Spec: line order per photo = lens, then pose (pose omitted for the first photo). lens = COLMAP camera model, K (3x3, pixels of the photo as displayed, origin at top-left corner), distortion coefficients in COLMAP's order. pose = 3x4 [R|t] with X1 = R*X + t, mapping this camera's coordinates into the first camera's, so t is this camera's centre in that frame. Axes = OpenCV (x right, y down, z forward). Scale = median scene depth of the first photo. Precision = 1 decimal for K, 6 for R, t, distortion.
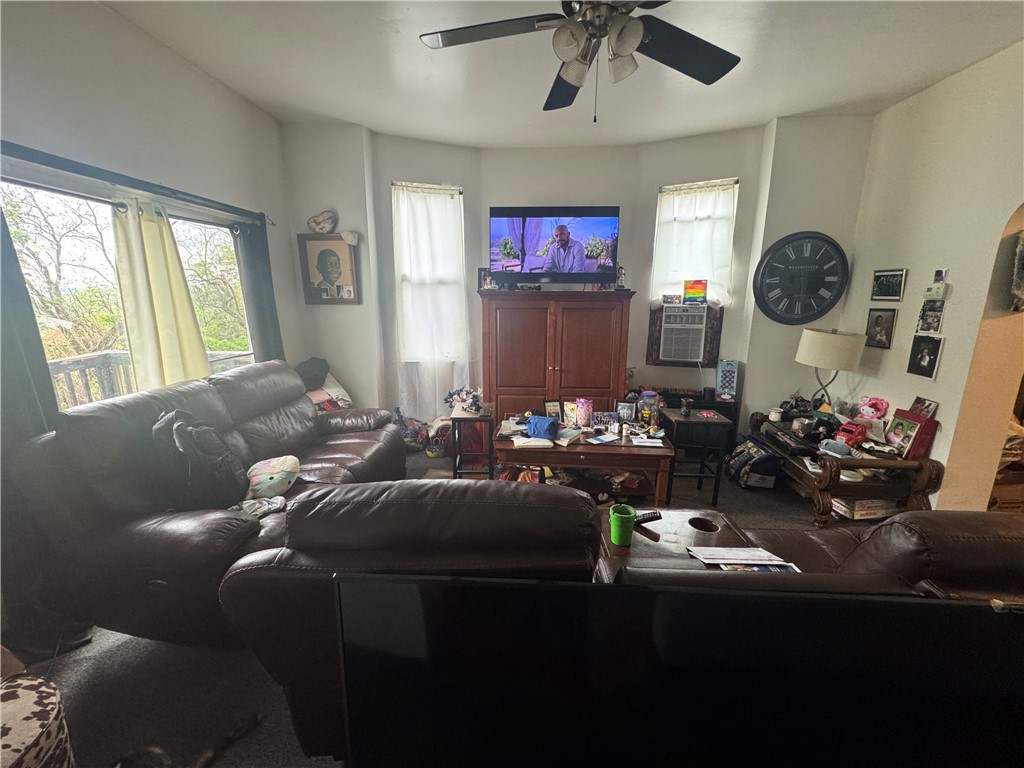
lens RADIAL K [[405.4, 0, 512.0], [0, 405.4, 384.0], [0, 0, 1]] dist [-0.000601, -0.000046]
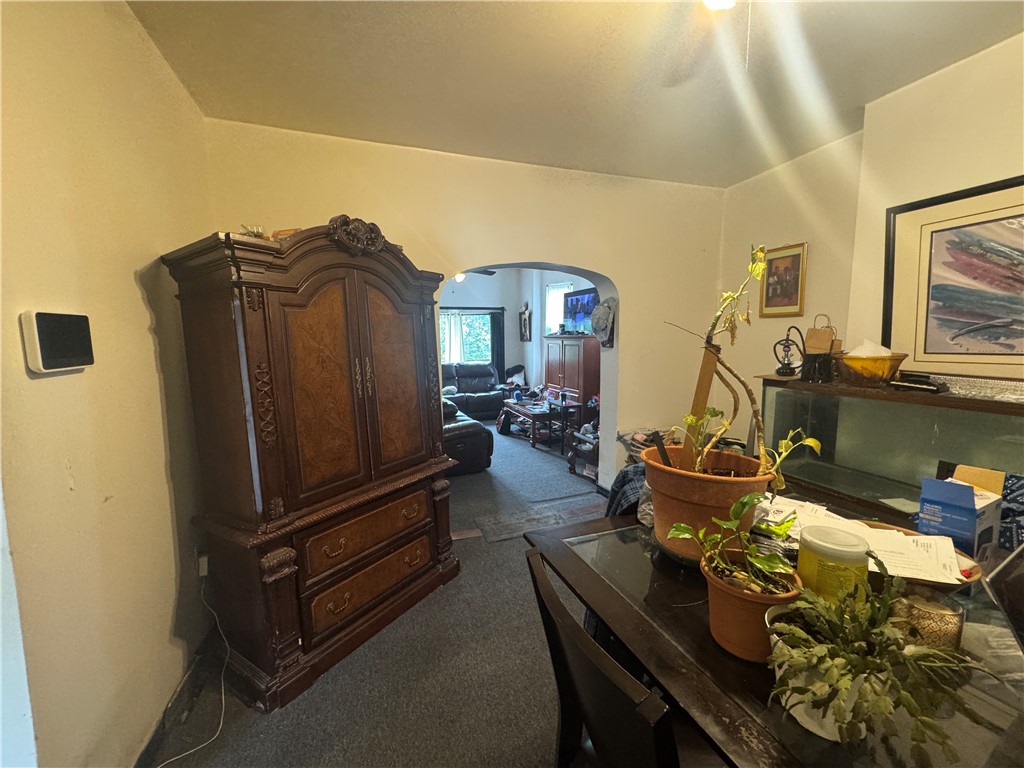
lens RADIAL K [[405.4, 0, 512.0], [0, 405.4, 384.0], [0, 0, 1]] dist [-0.000601, -0.000046]
pose [[0.418124, 0.103241, -0.902504, 1.666380], [-0.185628, 0.982266, 0.026365, -0.007725], [0.889221, 0.156506, 0.429873, -0.008651]]
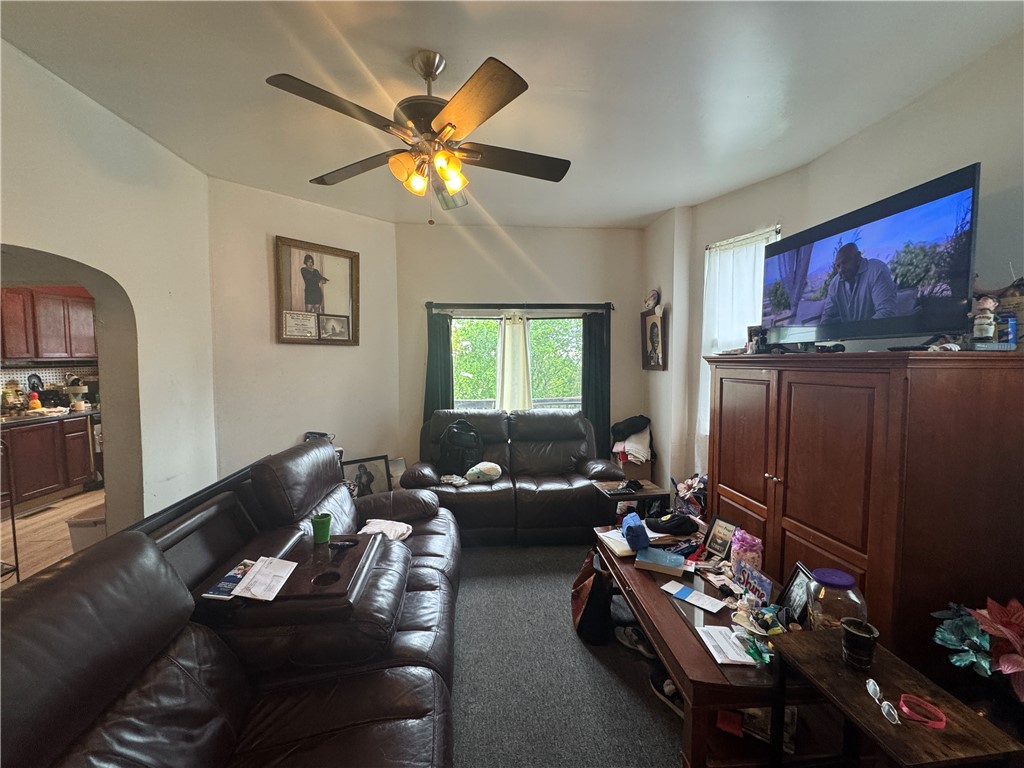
lens RADIAL K [[405.4, 0, 512.0], [0, 405.4, 384.0], [0, 0, 1]] dist [-0.000601, -0.000046]
pose [[0.142385, 0.052113, -0.988439, 0.627878], [-0.202440, 0.979037, 0.022456, -0.108055], [0.968888, 0.196902, 0.149949, 0.480906]]
